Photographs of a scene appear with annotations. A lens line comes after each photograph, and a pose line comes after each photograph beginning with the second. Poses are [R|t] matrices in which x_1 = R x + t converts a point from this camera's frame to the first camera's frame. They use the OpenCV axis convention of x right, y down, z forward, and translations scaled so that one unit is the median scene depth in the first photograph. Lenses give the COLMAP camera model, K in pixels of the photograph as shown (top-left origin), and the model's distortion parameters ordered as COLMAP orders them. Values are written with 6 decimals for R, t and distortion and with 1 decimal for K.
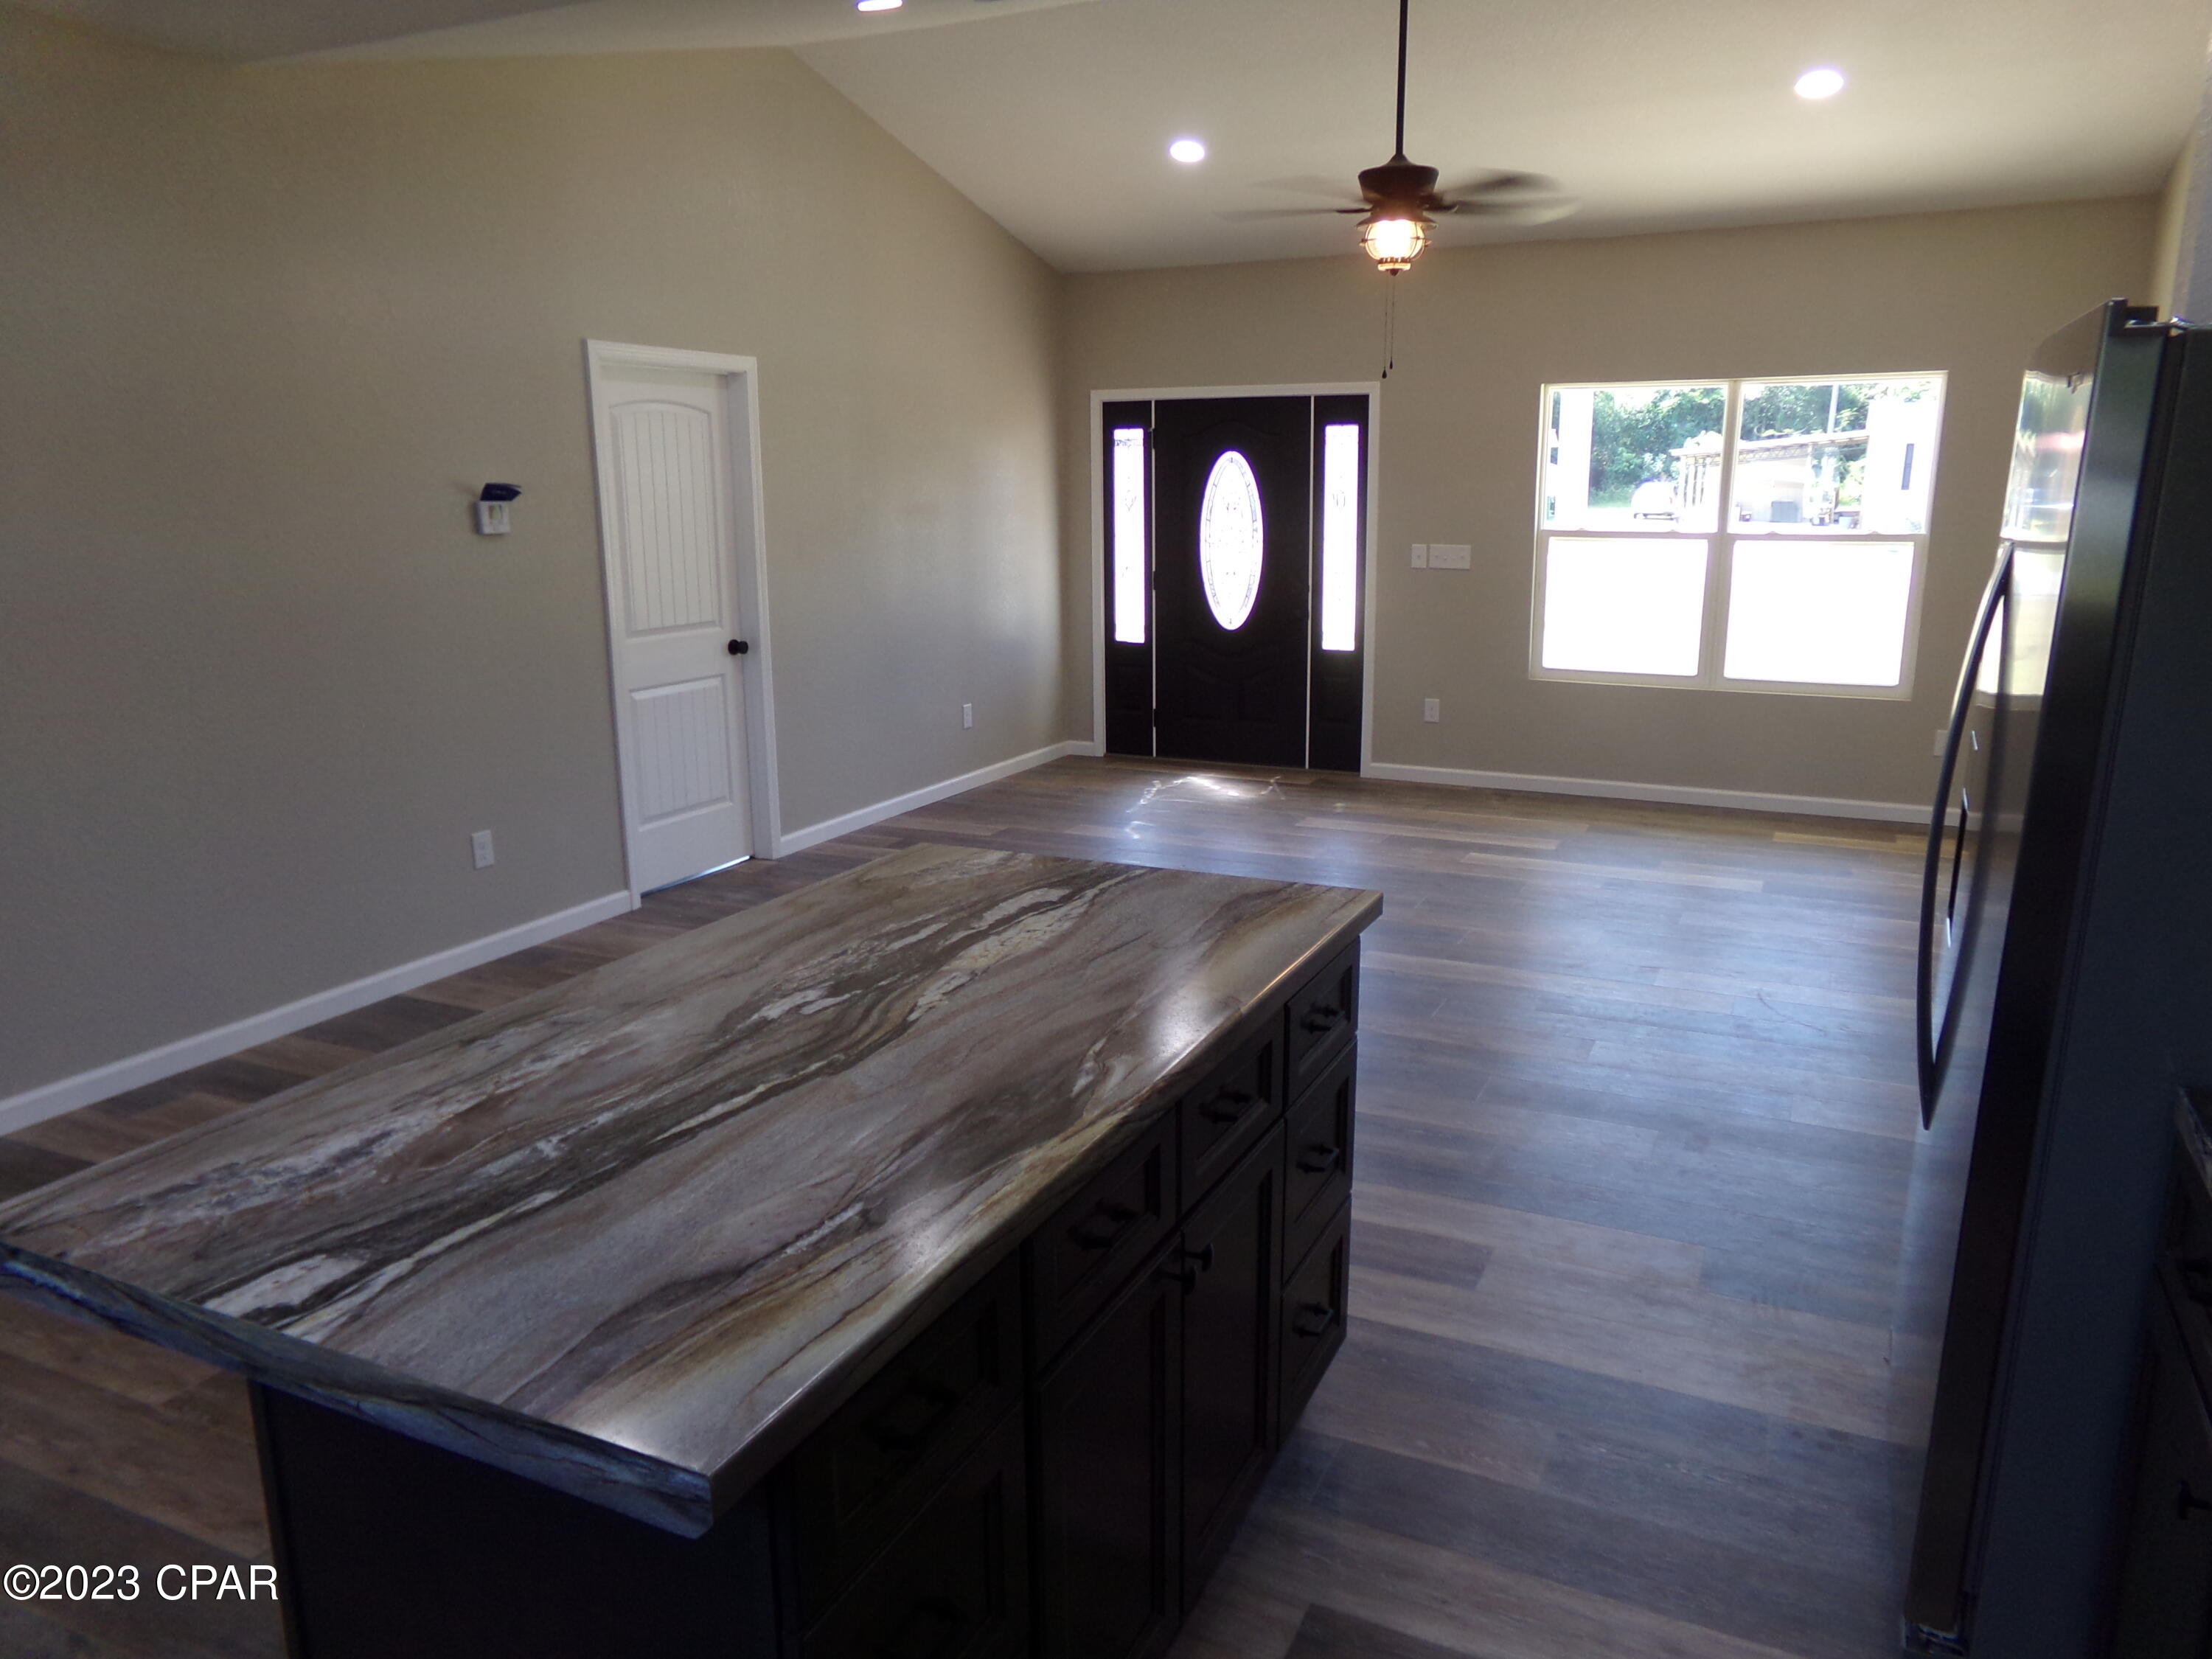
lens RADIAL K [[1526.2, 0, 1094.8], [0, 1526.2, 793.1], [0, 0, 1]] dist [-0.020877, 0.031755]
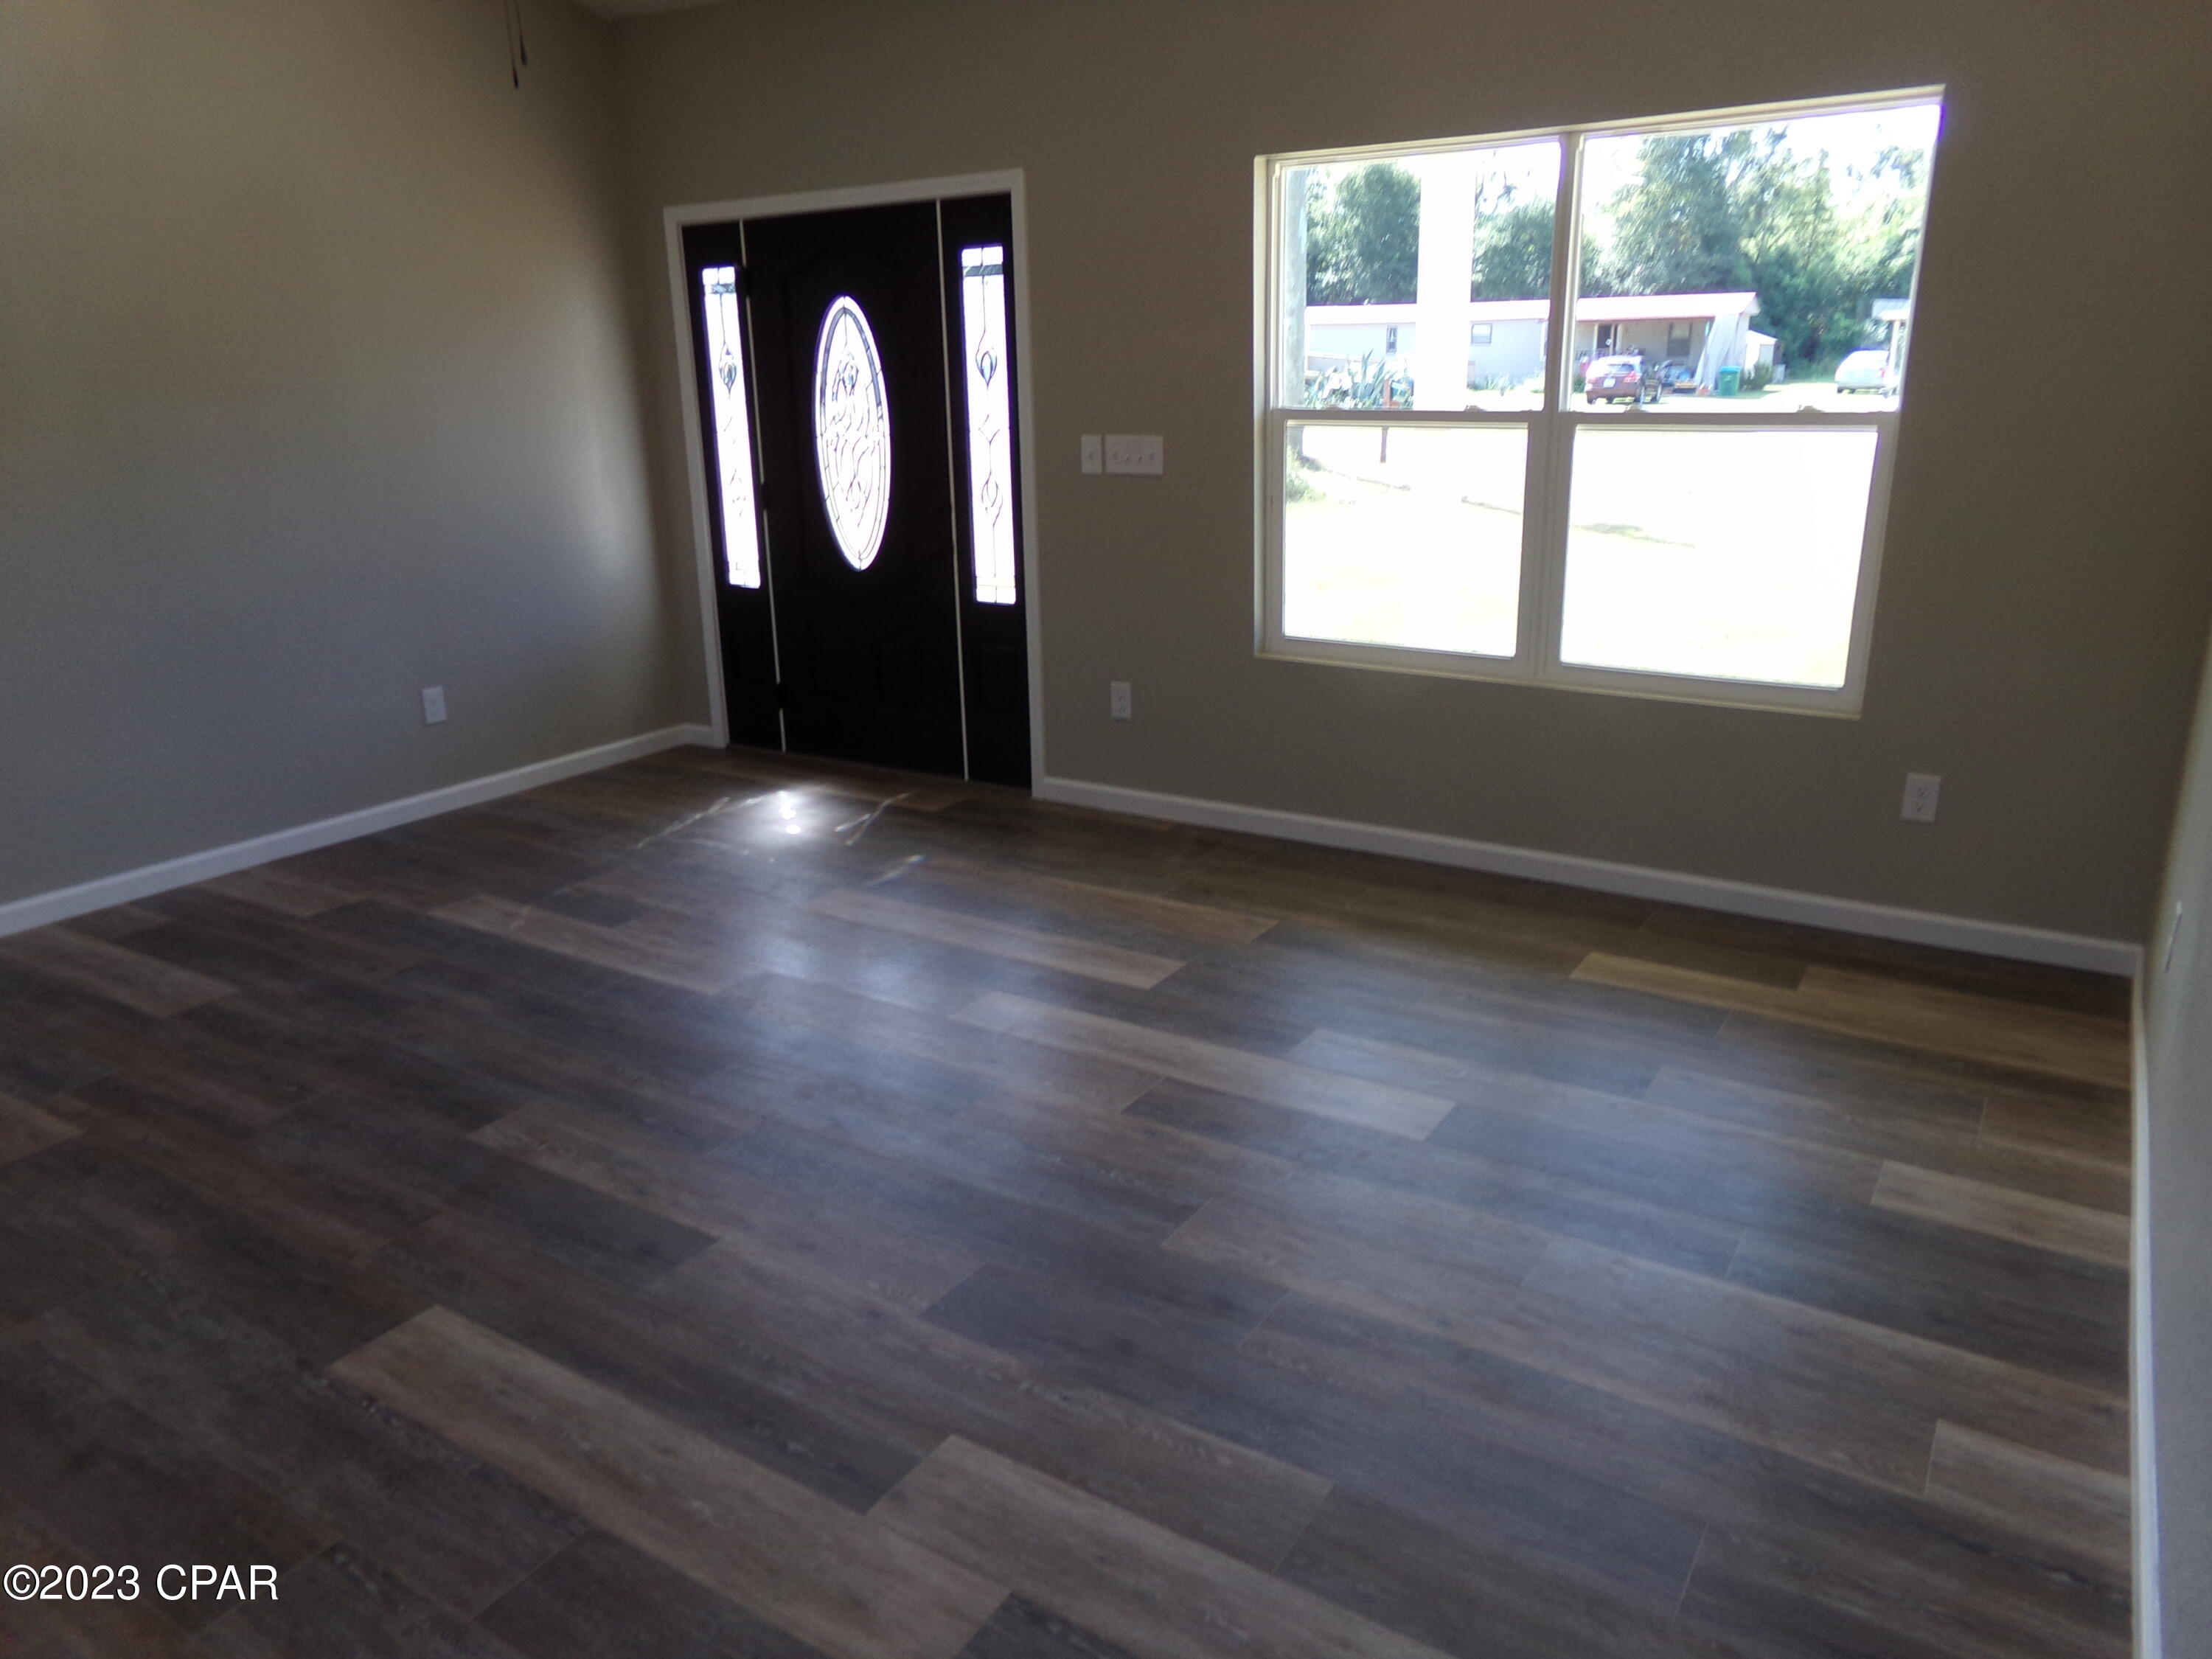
lens RADIAL K [[1526.2, 0, 1054.0], [0, 1526.2, 819.4], [0, 0, 1]] dist [-0.020877, 0.031755]
pose [[0.990712, 0.019409, -0.134582, 0.280669], [-0.007557, 0.996090, 0.088020, -0.061039], [0.135764, -0.086185, 0.986985, 0.363103]]
